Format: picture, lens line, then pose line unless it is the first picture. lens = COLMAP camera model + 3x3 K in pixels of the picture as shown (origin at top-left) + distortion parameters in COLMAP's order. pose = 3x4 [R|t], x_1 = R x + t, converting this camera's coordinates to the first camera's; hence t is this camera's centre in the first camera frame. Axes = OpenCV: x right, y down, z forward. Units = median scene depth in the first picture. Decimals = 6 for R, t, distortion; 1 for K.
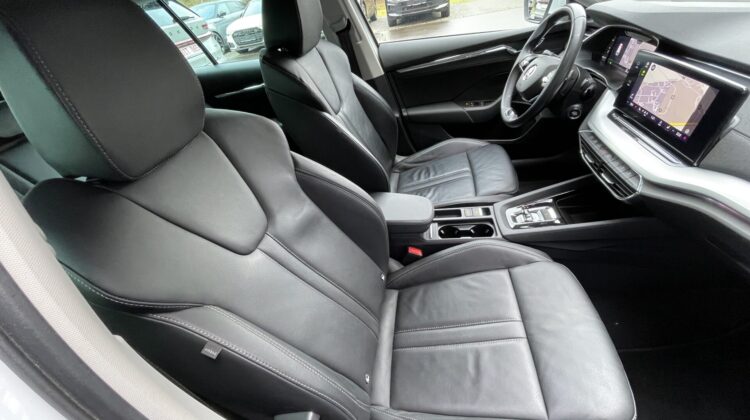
lens RADIAL K [[301.4, 0, 375.0], [0, 301.4, 210.0], [0, 0, 1]] dist [0.002462, 0.000210]
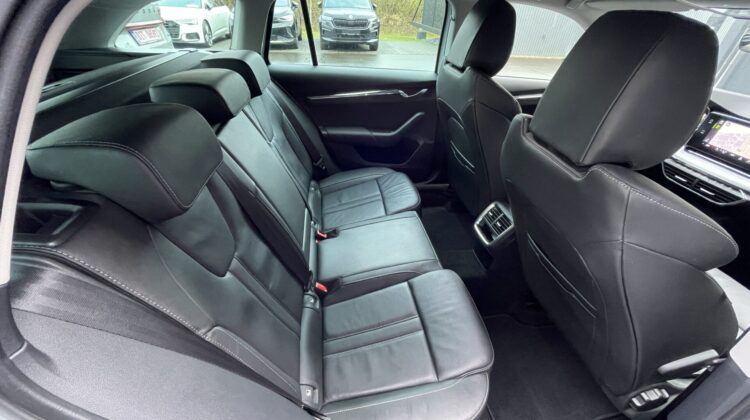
lens RADIAL K [[305.3, 0, 378.6], [0, 305.3, 209.9], [0, 0, 1]] dist [-0.002309, -0.000288]
pose [[0.943098, 0.020104, 0.331907, -0.105509], [0.004405, 0.997328, -0.072927, 0.007533], [-0.332486, 0.070240, 0.940489, 0.008885]]
